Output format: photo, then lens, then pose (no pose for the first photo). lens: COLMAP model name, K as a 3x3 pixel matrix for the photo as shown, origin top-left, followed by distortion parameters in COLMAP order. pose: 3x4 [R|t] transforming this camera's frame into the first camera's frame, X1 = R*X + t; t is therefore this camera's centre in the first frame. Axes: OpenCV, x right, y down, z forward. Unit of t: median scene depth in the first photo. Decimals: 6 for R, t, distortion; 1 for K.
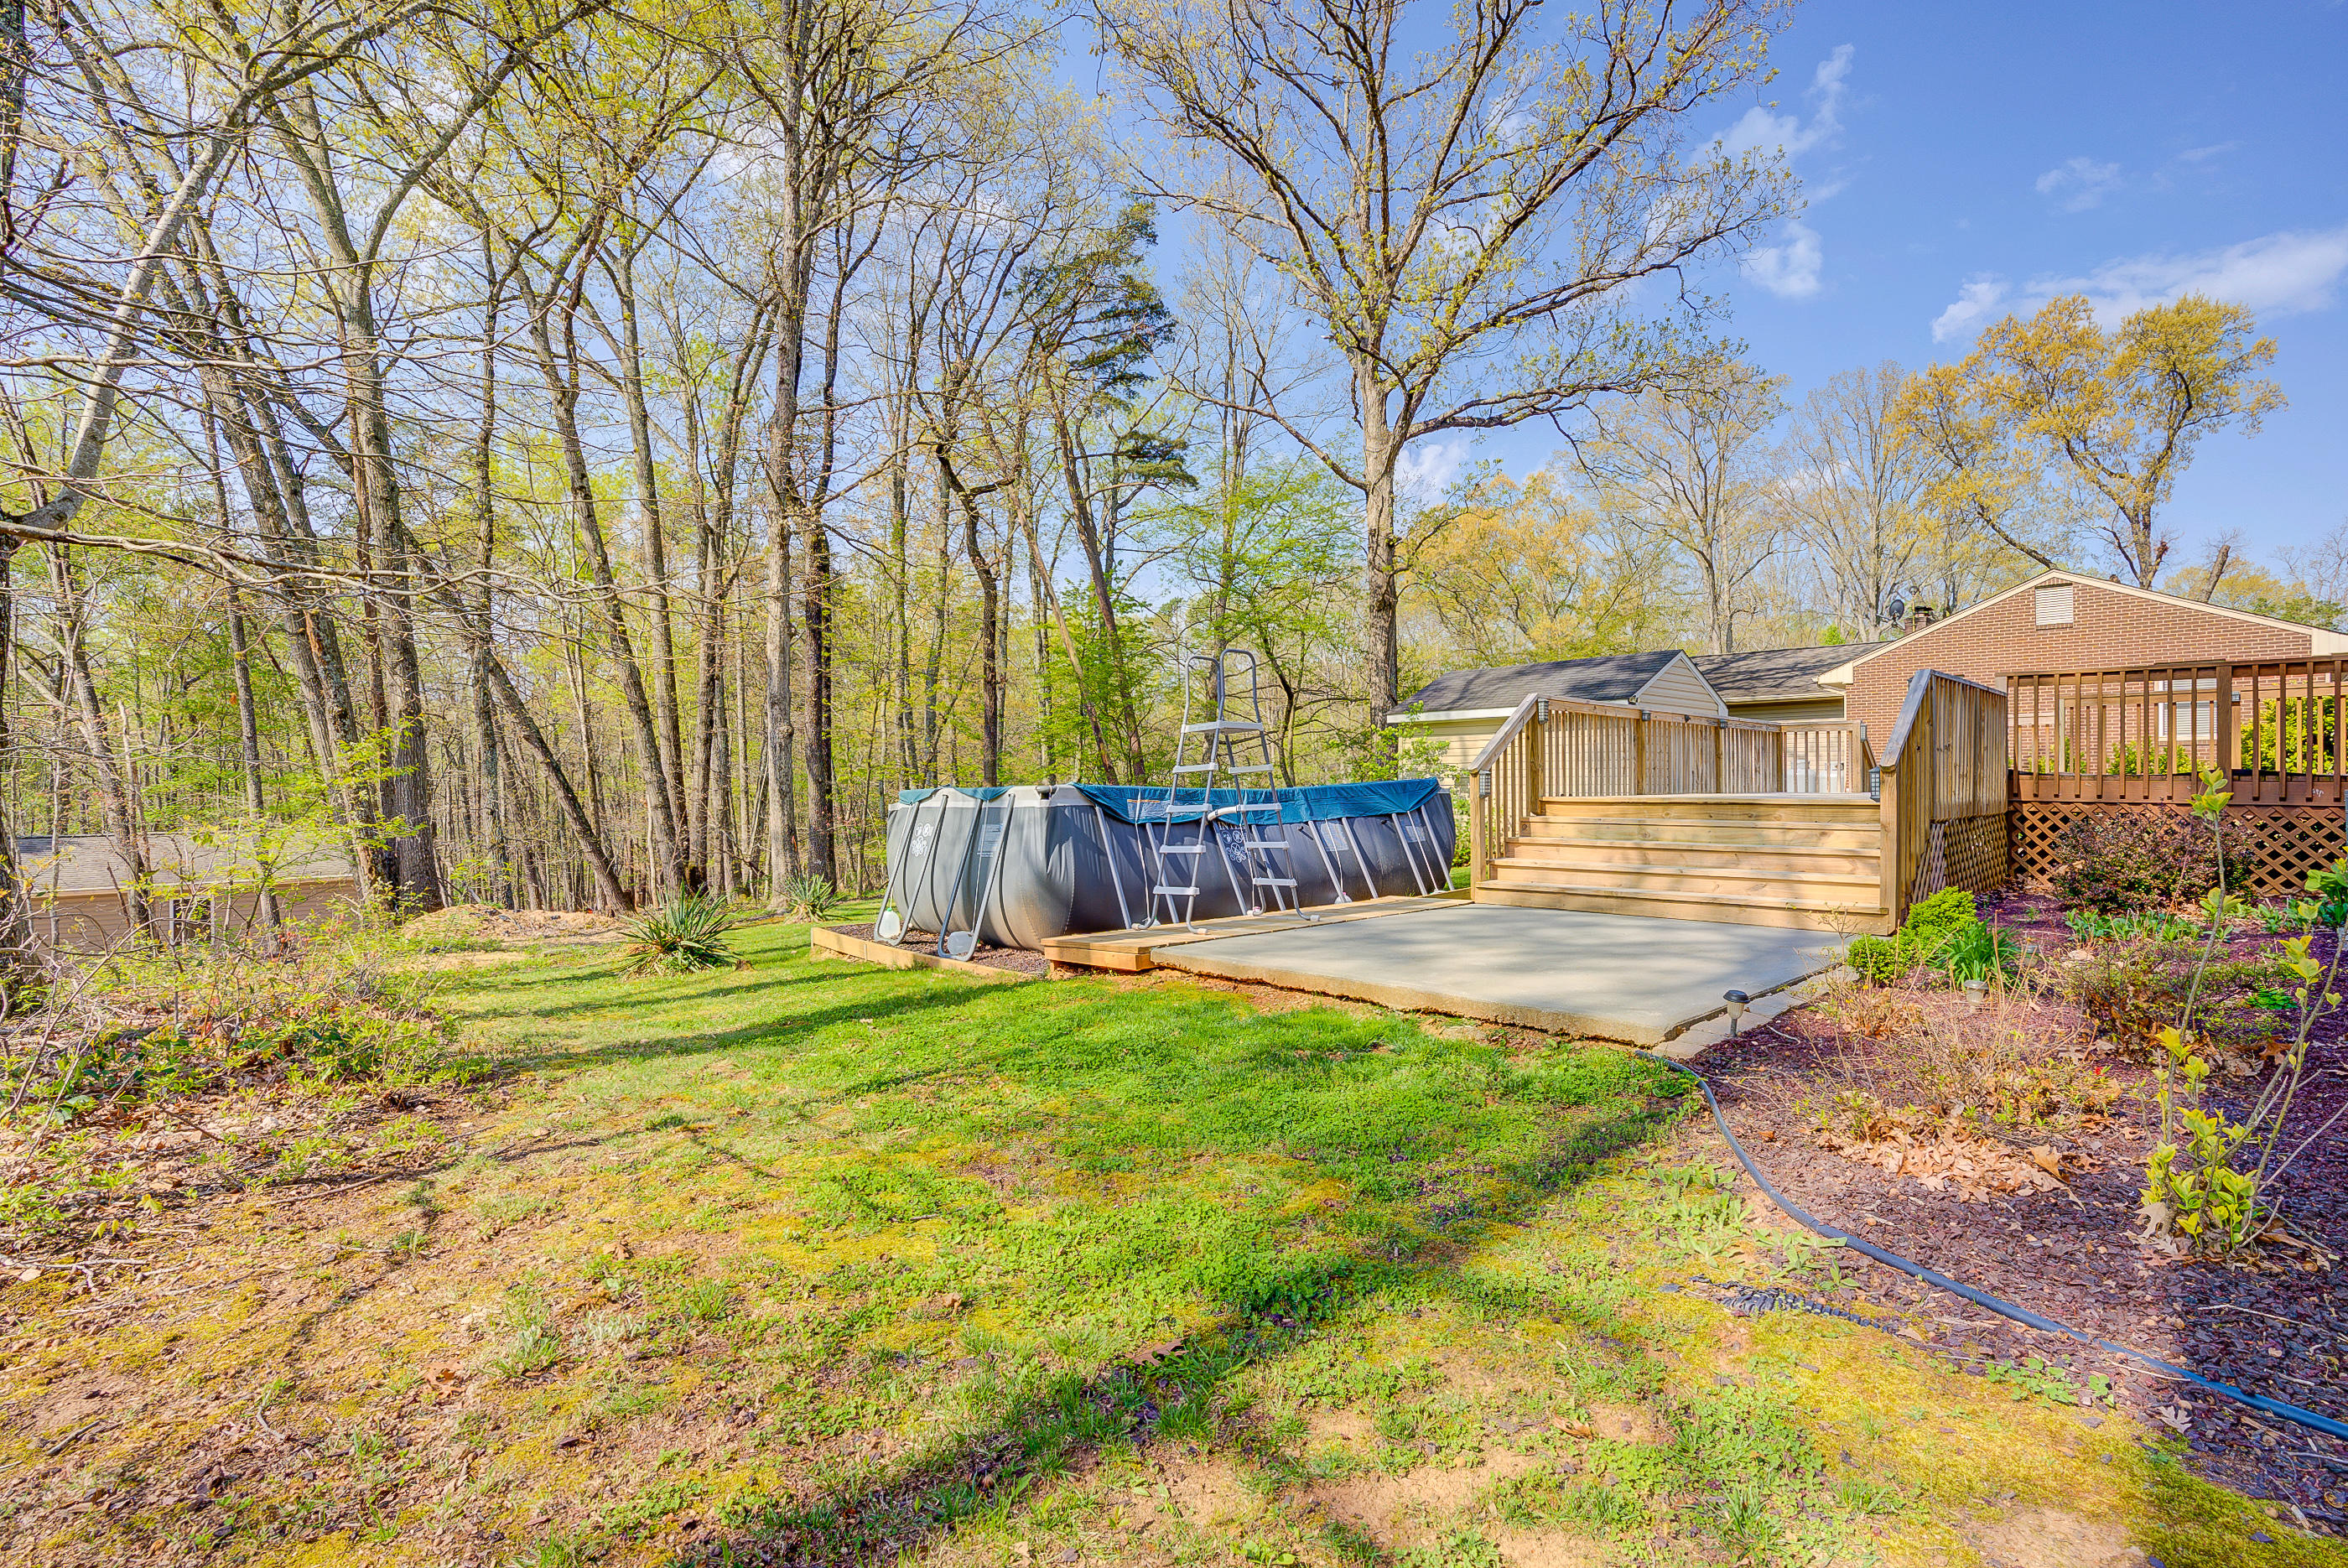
lens RADIAL K [[1081.4, 0, 1179.6], [0, 1081.4, 788.2], [0, 0, 1]] dist [-0.072843, 0.028293]
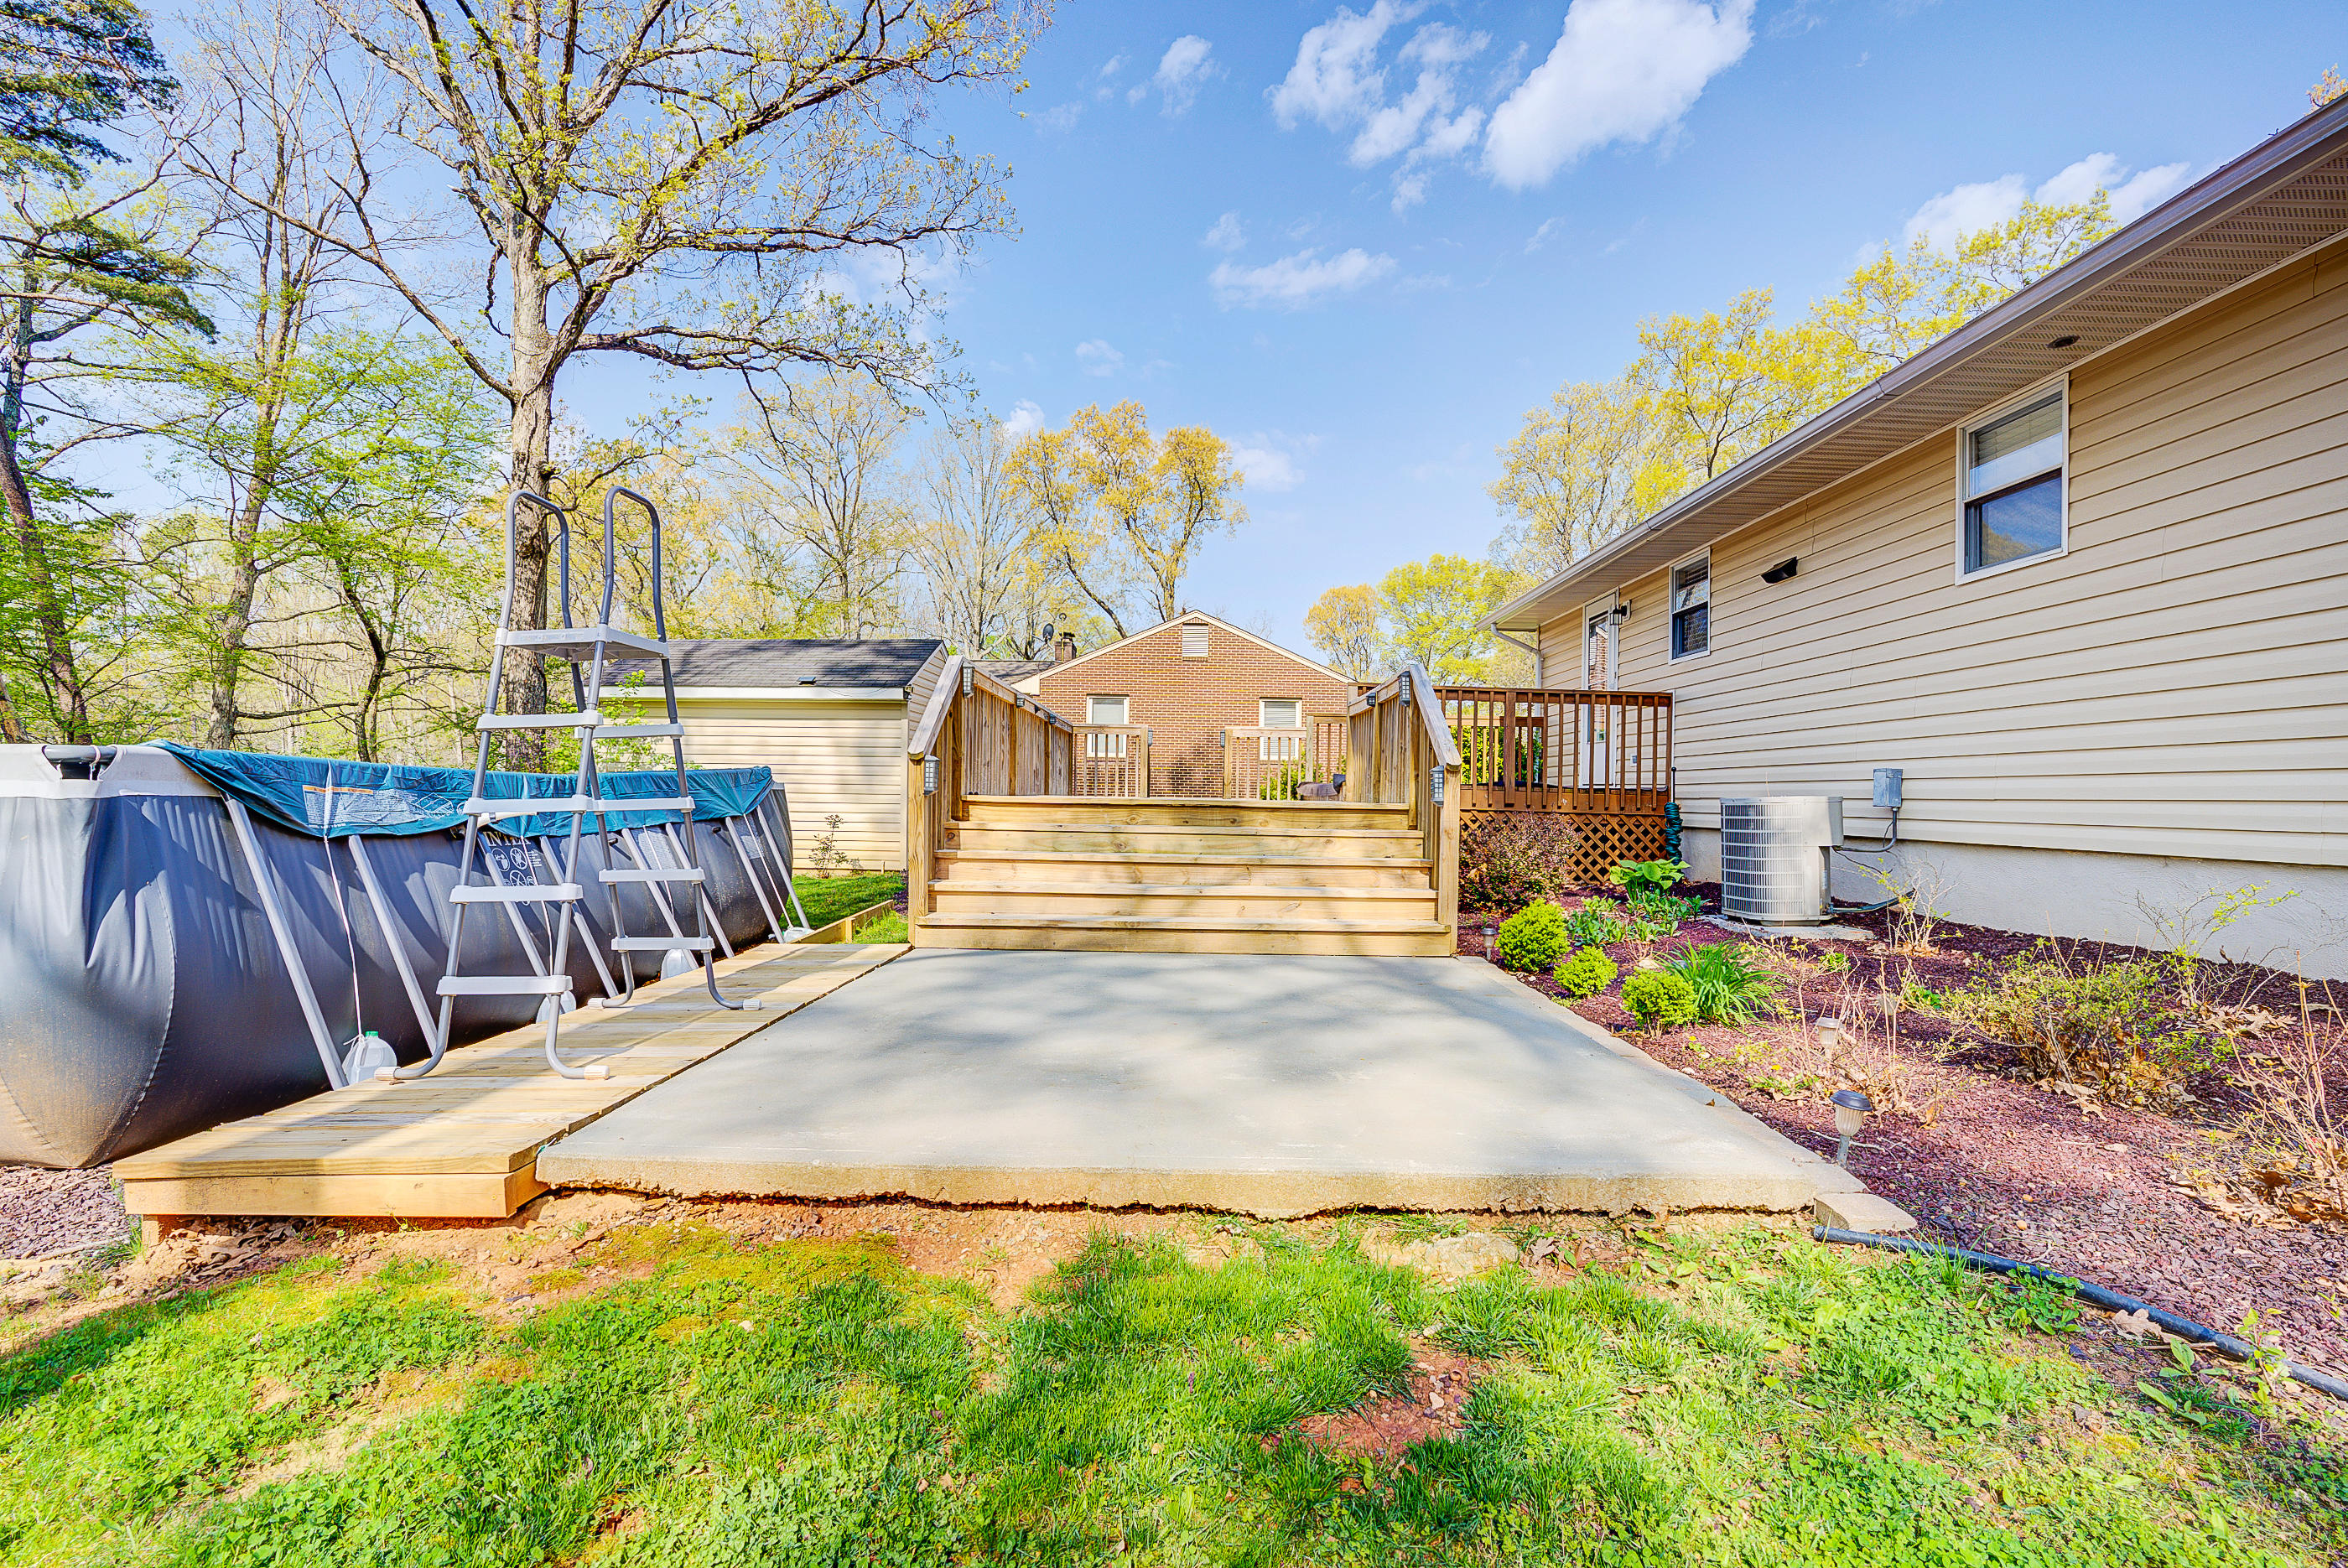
lens RADIAL K [[1095.8, 0, 1172.4], [0, 1095.8, 775.9], [0, 0, 1]] dist [-0.040717, 0.018209]
pose [[0.708118, 0.027867, 0.705544, -0.031424], [-0.016341, 0.999600, -0.023080, 0.003139], [-0.705905, 0.004814, 0.708290, 0.117330]]
